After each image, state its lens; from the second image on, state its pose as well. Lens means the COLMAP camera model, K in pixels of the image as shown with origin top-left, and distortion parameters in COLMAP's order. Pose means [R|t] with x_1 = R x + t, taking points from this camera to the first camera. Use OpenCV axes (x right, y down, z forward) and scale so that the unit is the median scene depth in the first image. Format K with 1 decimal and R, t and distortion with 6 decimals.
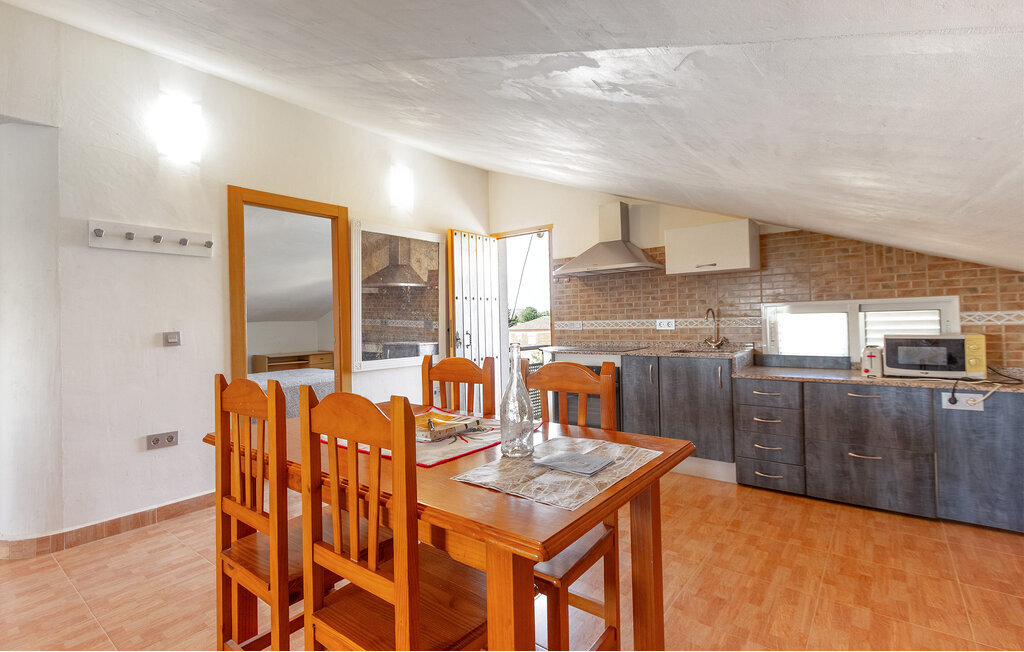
lens RADIAL K [[471.9, 0, 505.5], [0, 471.9, 315.7], [0, 0, 1]] dist [-0.003510, -0.000616]
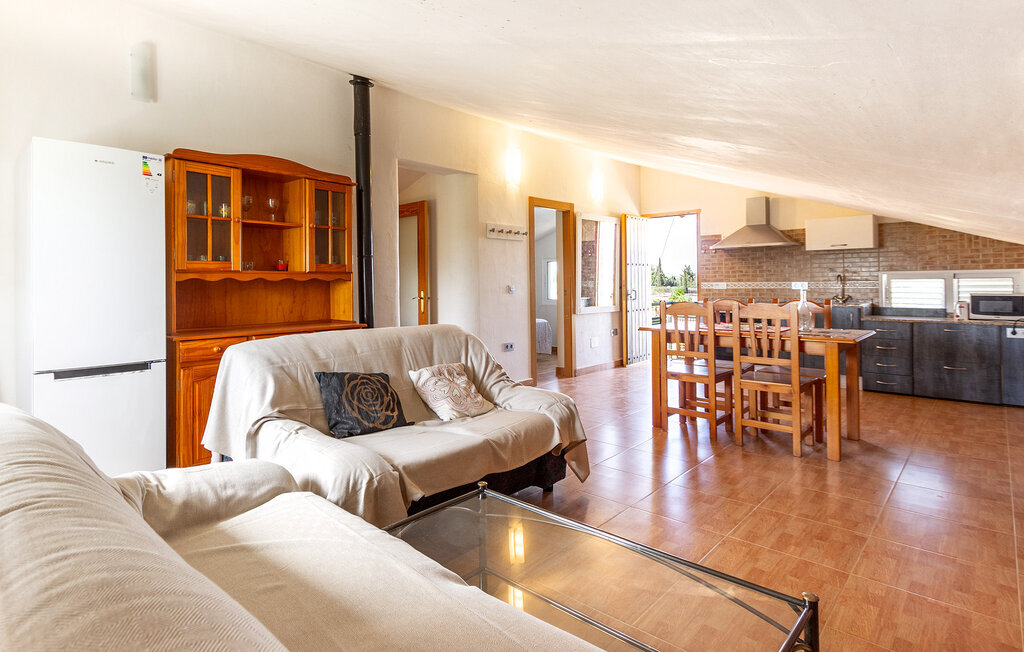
lens RADIAL K [[528.5, 0, 446.6], [0, 528.5, 280.5], [0, 0, 1]] dist [-0.006409, -0.001181]
pose [[0.991437, 0.013401, -0.129899, -0.639371], [-0.012292, 0.999881, 0.009332, 0.002626], [0.130008, -0.007656, 0.991483, -0.876994]]
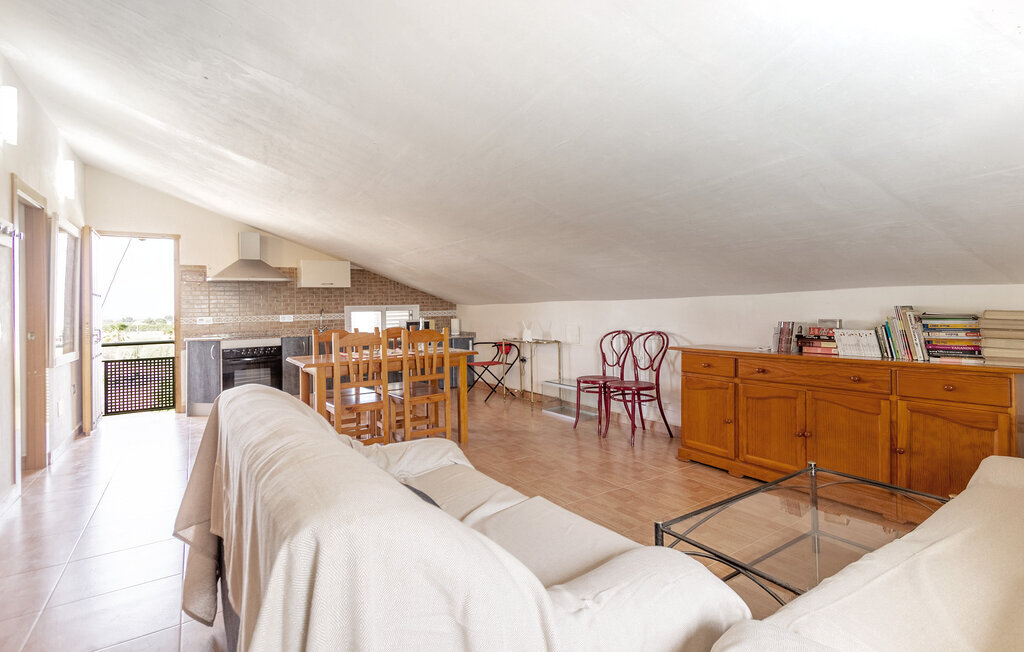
lens RADIAL K [[471.9, 0, 536.1], [0, 471.9, 304.9], [0, 0, 1]] dist [-0.003510, -0.000616]
pose [[0.282088, 0.021809, 0.959140, -1.191448], [0.004657, 0.999699, -0.024101, 0.020196], [-0.959377, 0.011266, 0.281902, -0.279024]]
